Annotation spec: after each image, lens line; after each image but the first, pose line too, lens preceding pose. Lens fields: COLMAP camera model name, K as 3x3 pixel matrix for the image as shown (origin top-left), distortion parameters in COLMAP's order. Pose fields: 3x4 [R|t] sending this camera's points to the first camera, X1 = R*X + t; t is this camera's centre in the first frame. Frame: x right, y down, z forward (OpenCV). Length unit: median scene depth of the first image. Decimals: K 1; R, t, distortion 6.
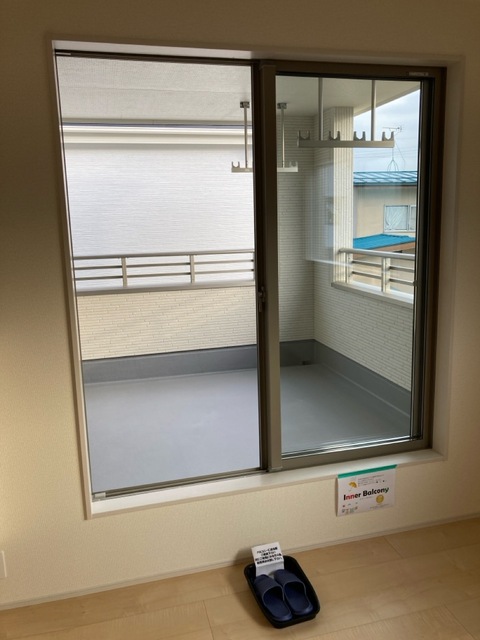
lens RADIAL K [[531.2, 0, 239.2], [0, 531.2, 311.6], [0, 0, 1]] dist [0.009763, 0.005077]
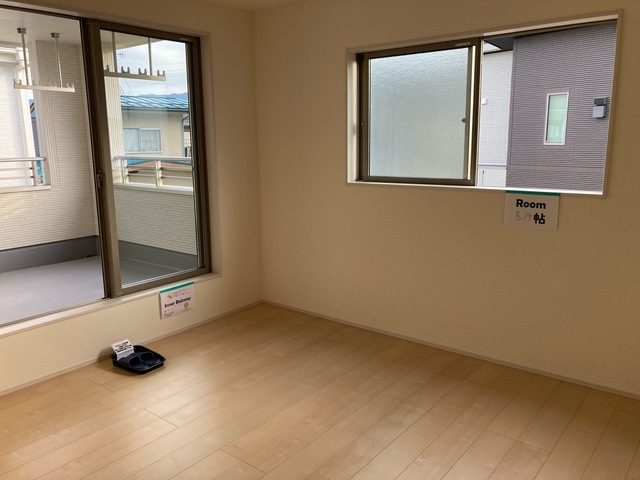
lens RADIAL K [[531.2, 0, 317.6], [0, 531.2, 236.5], [0, 0, 1]] dist [0.009763, 0.005077]
pose [[0.802939, -0.093434, 0.588692, -0.285049], [0.094256, 0.995114, 0.029379, 0.120343], [-0.588561, 0.031898, 0.807823, -0.438425]]
